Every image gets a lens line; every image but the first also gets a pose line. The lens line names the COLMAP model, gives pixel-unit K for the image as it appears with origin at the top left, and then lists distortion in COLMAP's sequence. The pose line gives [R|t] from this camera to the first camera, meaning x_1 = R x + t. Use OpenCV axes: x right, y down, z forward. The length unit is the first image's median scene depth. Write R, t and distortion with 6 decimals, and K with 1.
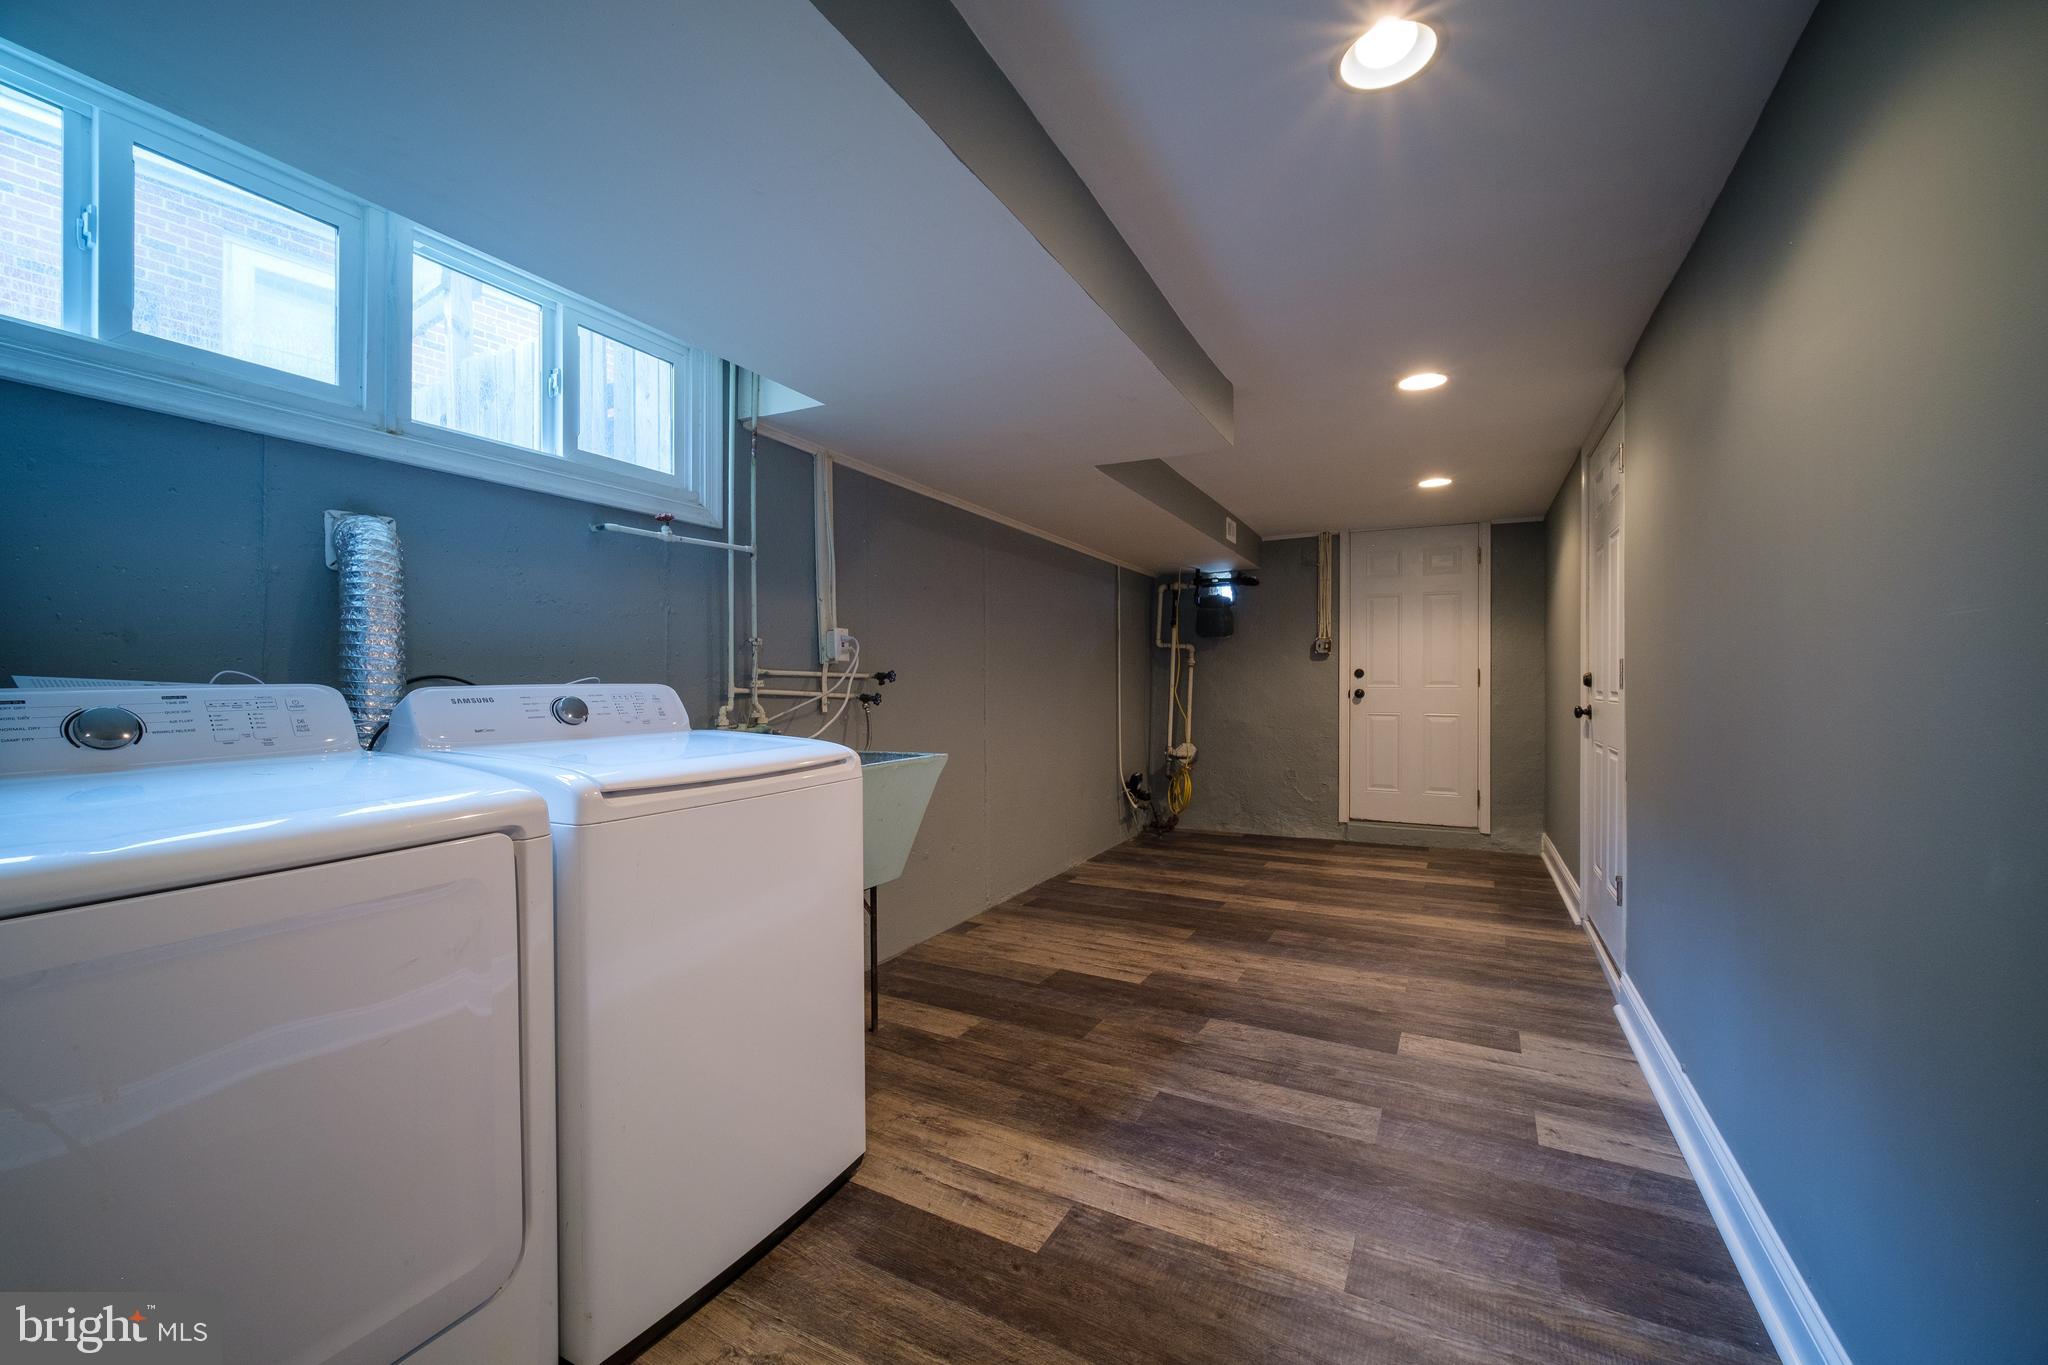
lens RADIAL K [[812.6, 0, 1018.9], [0, 812.6, 686.1], [0, 0, 1]] dist [-0.008002, 0.000128]
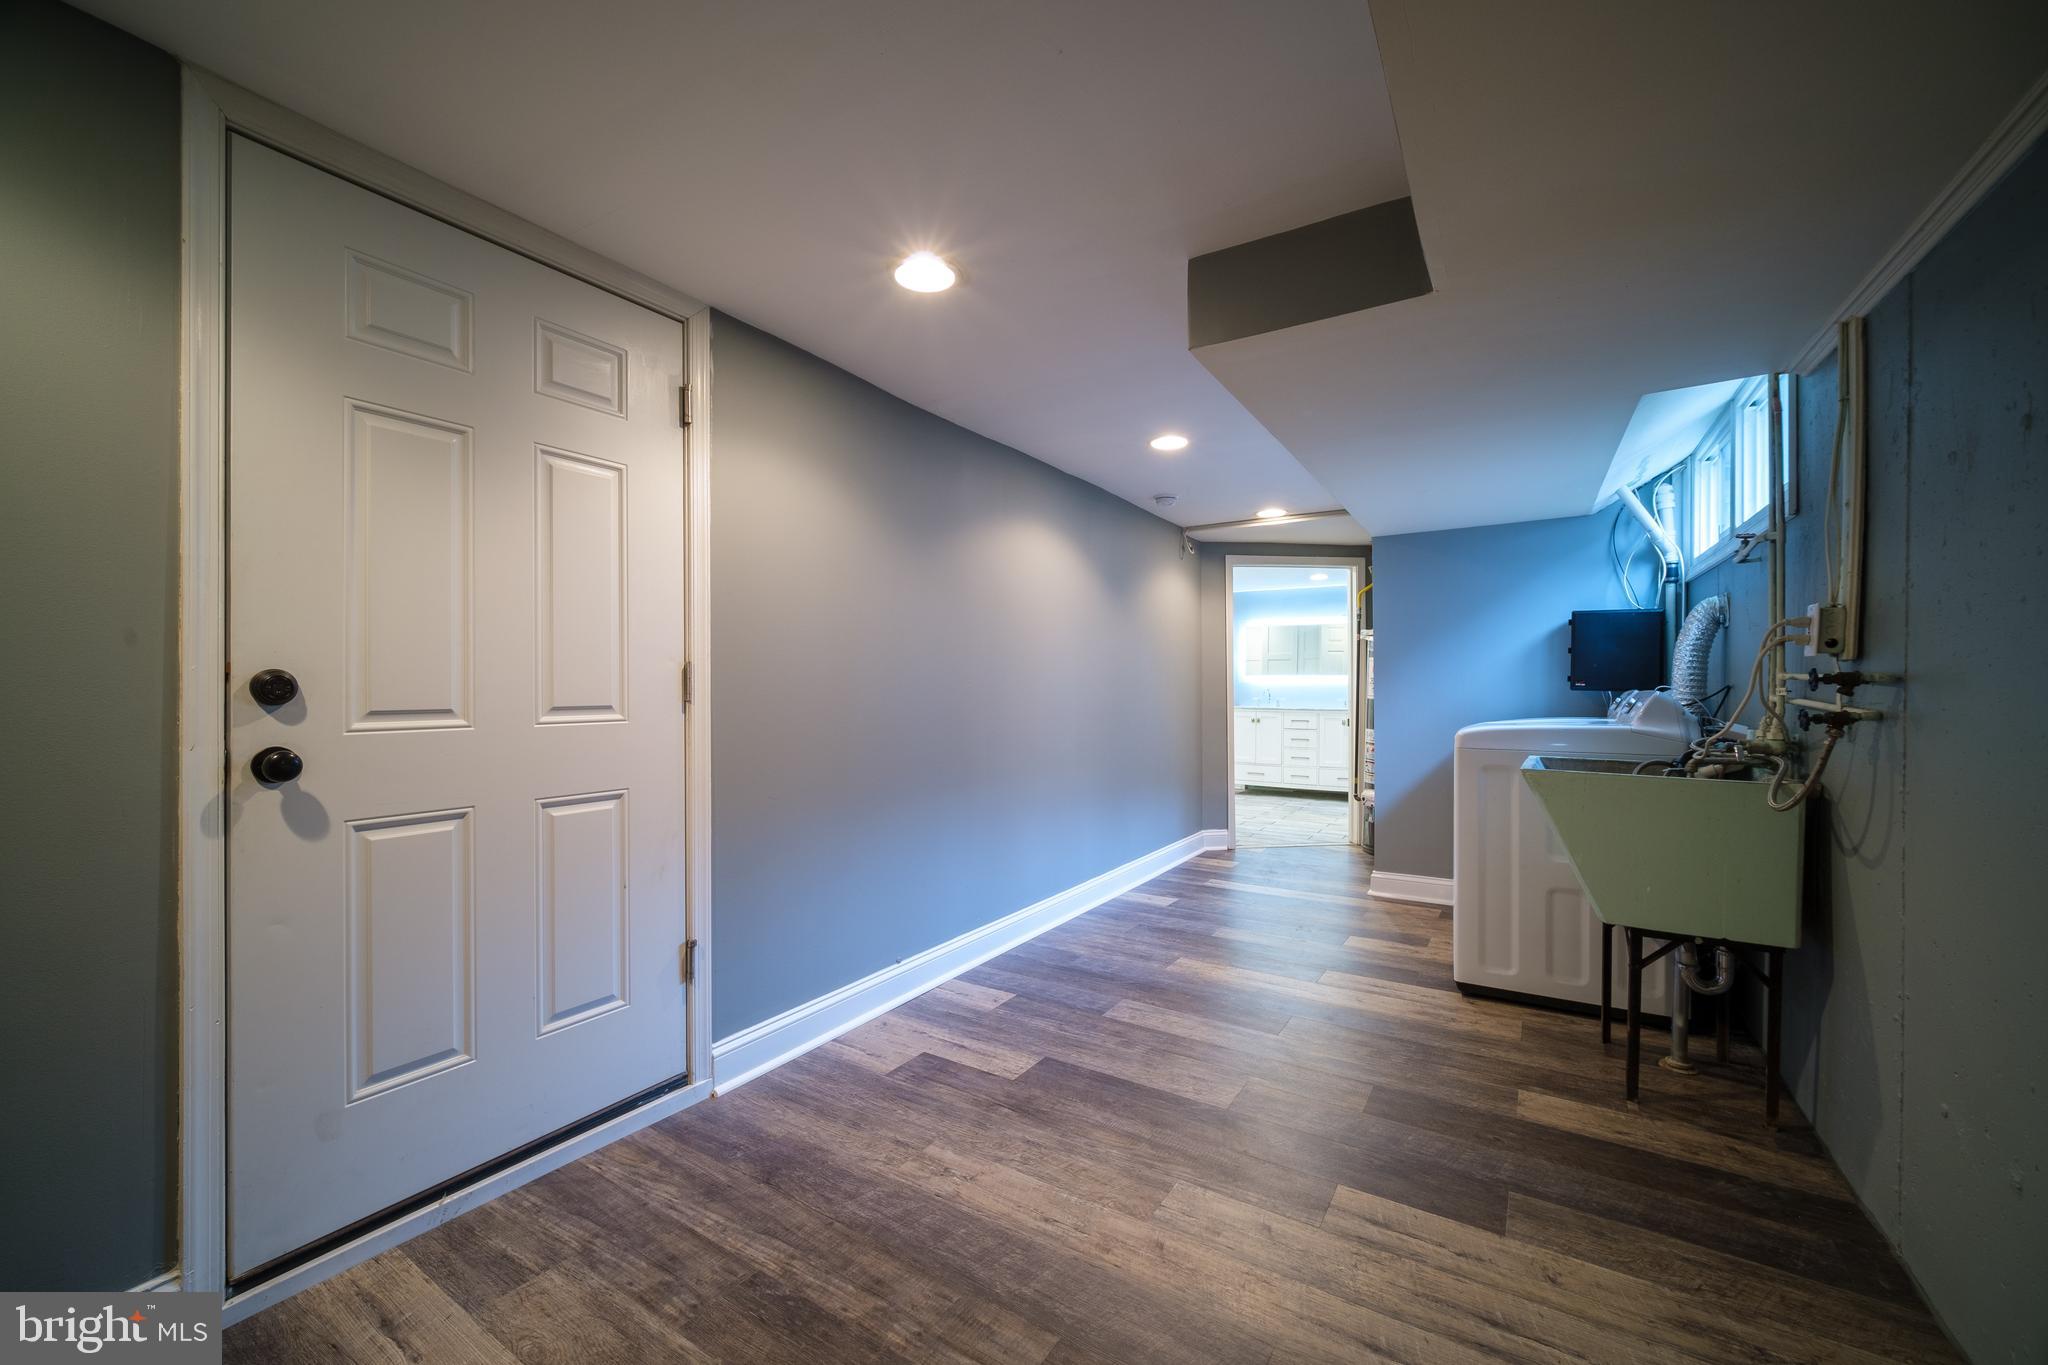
lens RADIAL K [[812.6, 0, 1026.4], [0, 812.6, 685.8], [0, 0, 1]] dist [-0.008002, 0.000128]
pose [[-0.998623, 0.001070, 0.052452, 0.371625], [0.001034, 0.999999, -0.000724, -0.007924], [-0.052452, -0.000669, -0.998623, 1.717333]]
